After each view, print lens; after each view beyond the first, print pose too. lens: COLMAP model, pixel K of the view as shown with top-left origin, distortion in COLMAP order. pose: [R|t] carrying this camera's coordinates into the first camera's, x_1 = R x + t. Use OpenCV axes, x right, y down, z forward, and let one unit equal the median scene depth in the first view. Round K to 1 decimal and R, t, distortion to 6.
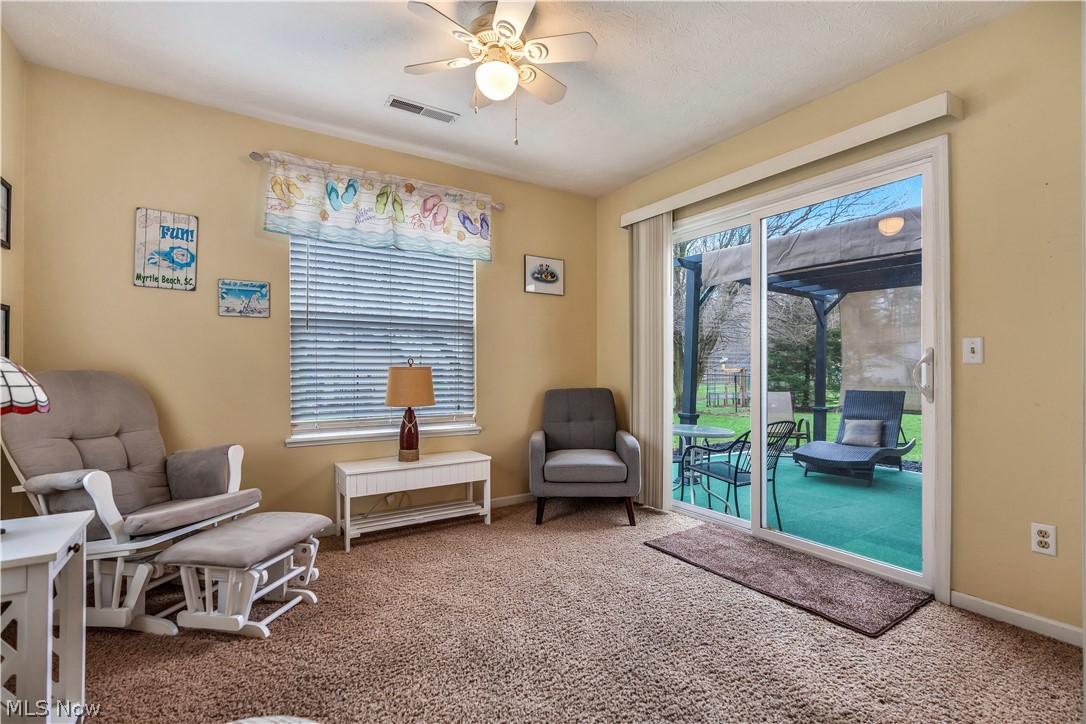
lens RADIAL K [[493.3, 0, 545.6], [0, 493.3, 366.0], [0, 0, 1]] dist [-0.006163, -0.000401]
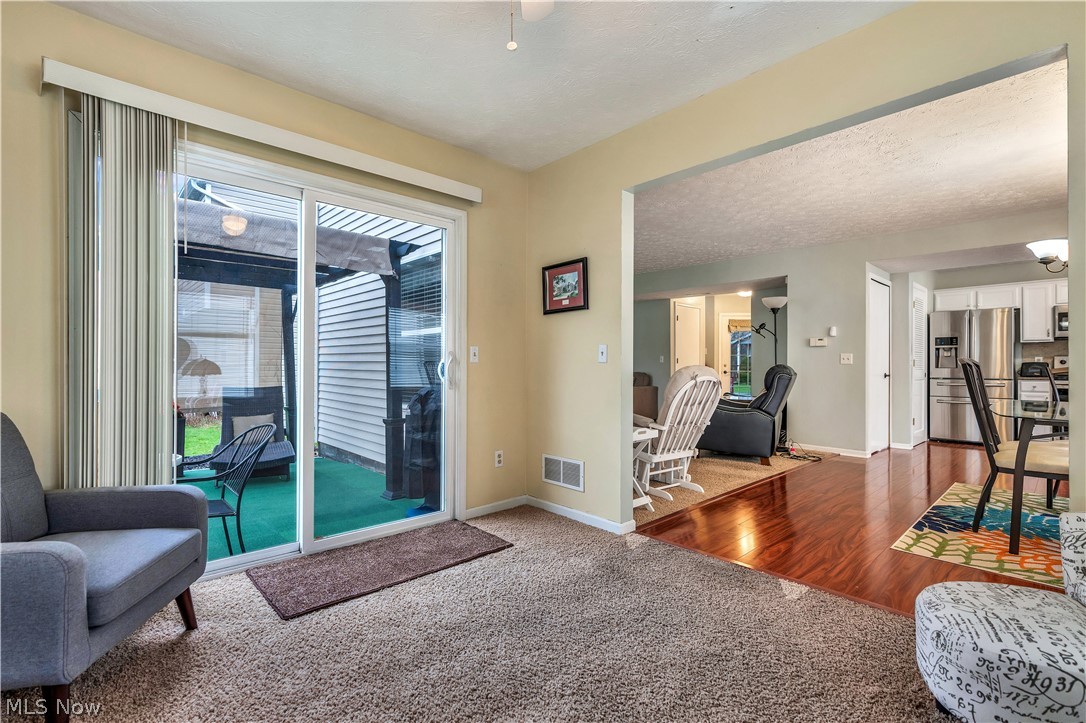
lens RADIAL K [[493.3, 0, 542.7], [0, 493.3, 363.0], [0, 0, 1]] dist [-0.006163, -0.000401]
pose [[-0.179349, 0.000776, 0.983785, -0.718630], [-0.007946, 0.999966, -0.002237, -0.001552], [-0.983753, -0.008218, -0.179337, 1.021756]]
